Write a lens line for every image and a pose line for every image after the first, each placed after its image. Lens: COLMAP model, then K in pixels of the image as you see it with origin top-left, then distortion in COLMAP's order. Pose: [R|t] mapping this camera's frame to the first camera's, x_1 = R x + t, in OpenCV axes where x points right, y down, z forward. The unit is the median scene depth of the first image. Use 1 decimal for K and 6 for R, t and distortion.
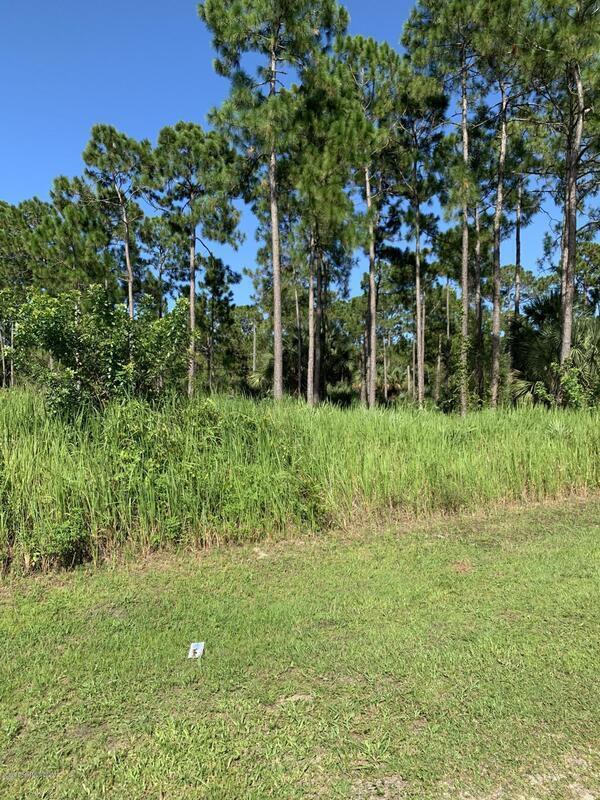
lens RADIAL K [[616.6, 0, 296.5], [0, 616.6, 395.2], [0, 0, 1]] dist [0.042688, -0.040513]
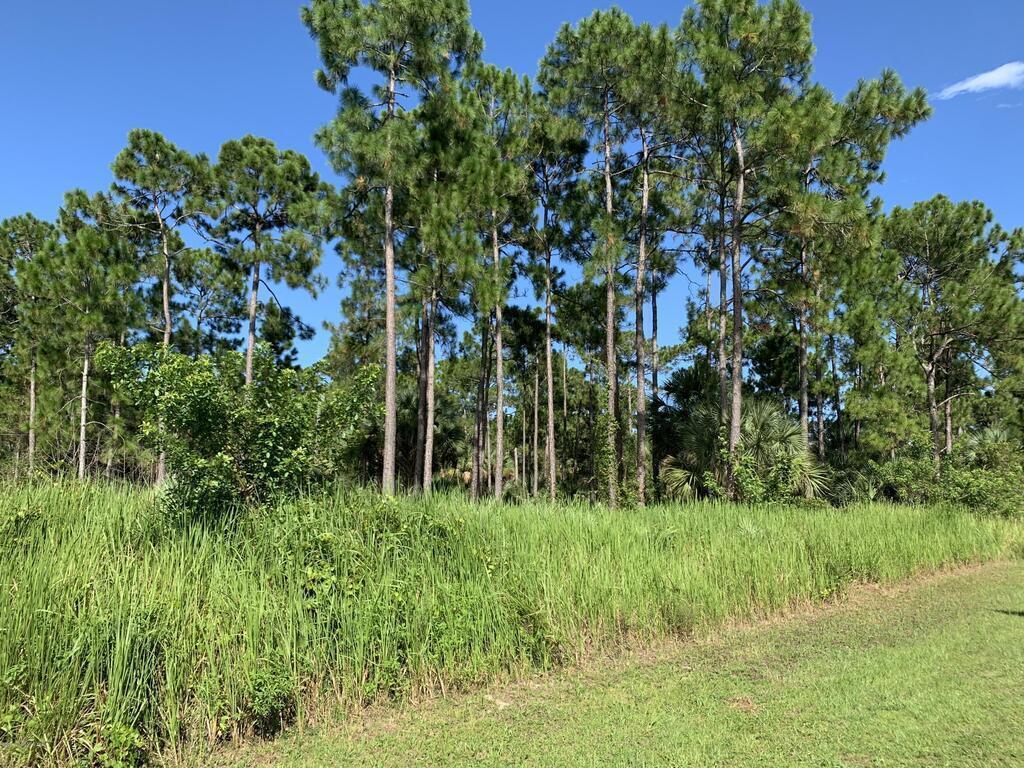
lens RADIAL K [[789.2, 0, 518.4], [0, 789.2, 363.5], [0, 0, 1]] dist [0.042688, -0.040513]
pose [[0.976724, 0.033258, 0.211905, -0.079774], [-0.000596, 0.988324, -0.152367, -0.002375], [-0.214498, 0.148694, 0.965340, -0.004206]]
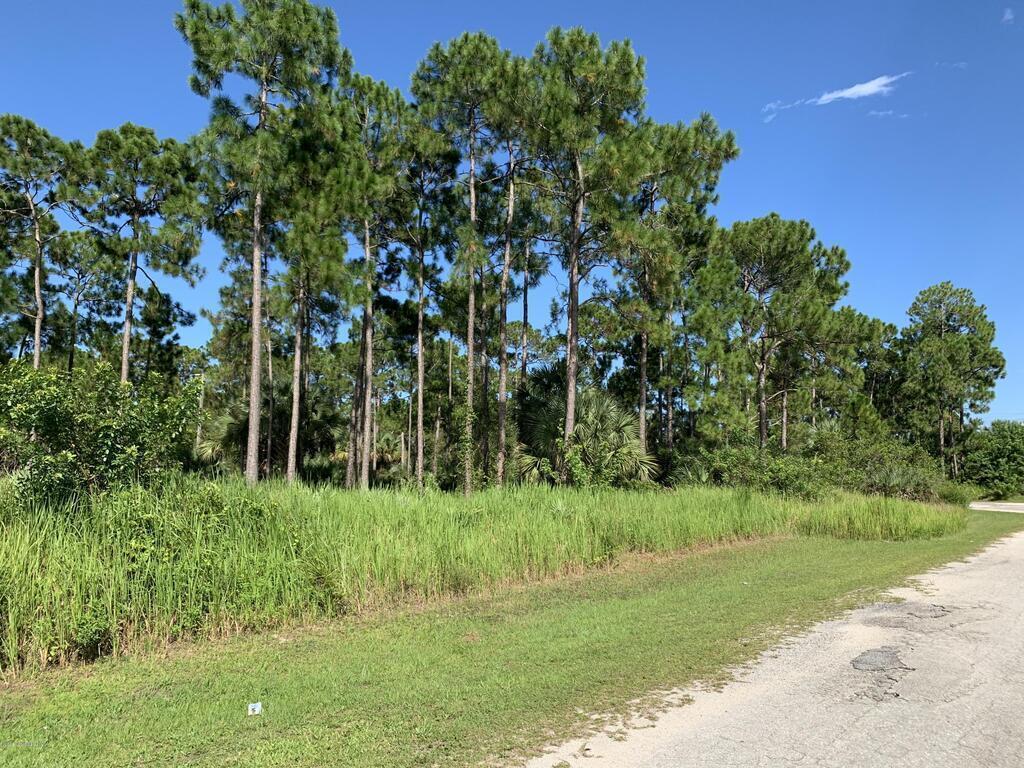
lens RADIAL K [[789.2, 0, 522.8], [0, 789.2, 369.2], [0, 0, 1]] dist [0.042688, -0.040513]
pose [[0.943505, 0.044734, 0.328325, -0.041231], [-0.004650, 0.992535, -0.121870, -0.008604], [-0.331326, 0.113458, 0.936670, -0.128193]]
